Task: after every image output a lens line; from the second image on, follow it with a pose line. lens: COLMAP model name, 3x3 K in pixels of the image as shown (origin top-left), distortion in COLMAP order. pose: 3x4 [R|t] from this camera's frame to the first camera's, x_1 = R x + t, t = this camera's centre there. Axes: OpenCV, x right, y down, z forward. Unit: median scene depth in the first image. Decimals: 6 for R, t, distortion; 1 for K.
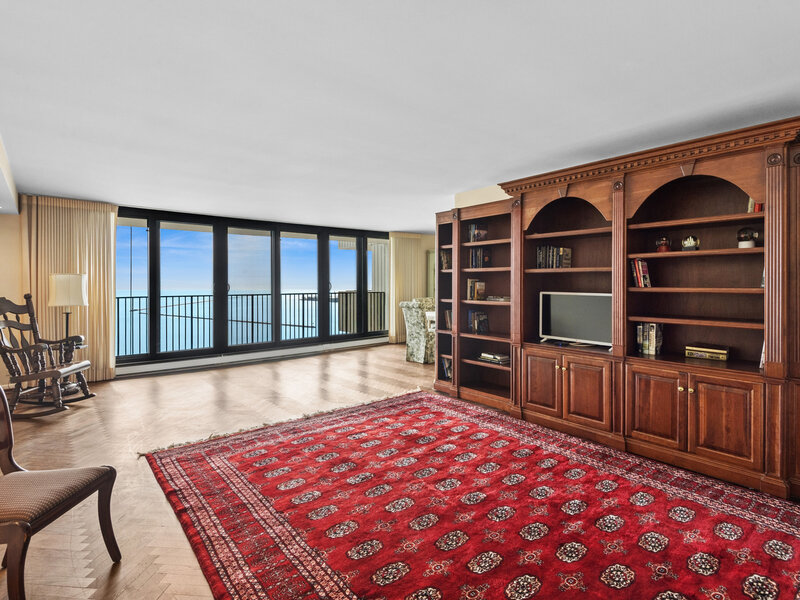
lens RADIAL K [[418.0, 0, 403.5], [0, 418.0, 284.3], [0, 0, 1]] dist [0.006304, -0.005816]
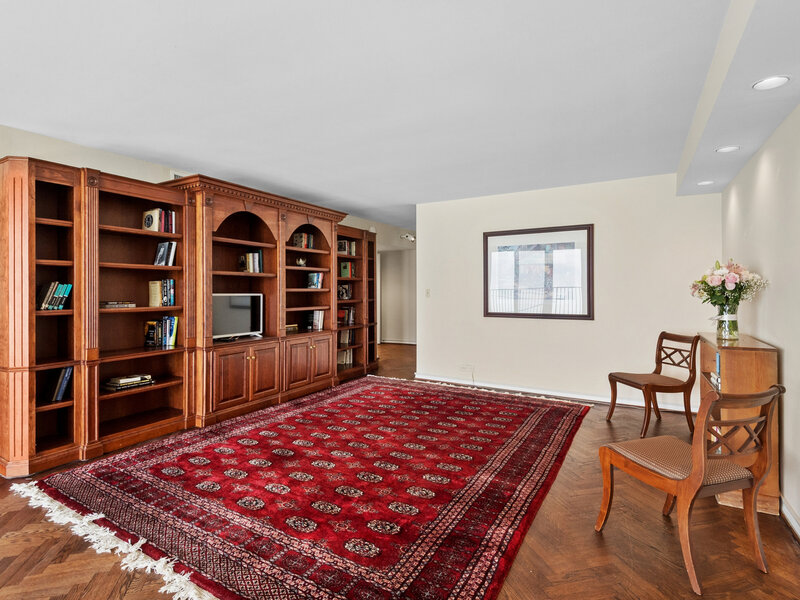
lens RADIAL K [[418.0, 0, 389.4], [0, 418.0, 287.6], [0, 0, 1]] dist [0.006304, -0.005816]
pose [[-0.338708, -0.000873, 0.940891, -0.851149], [-0.001362, 0.999999, 0.000437, 0.002925], [-0.940891, -0.001133, -0.338709, 1.030048]]
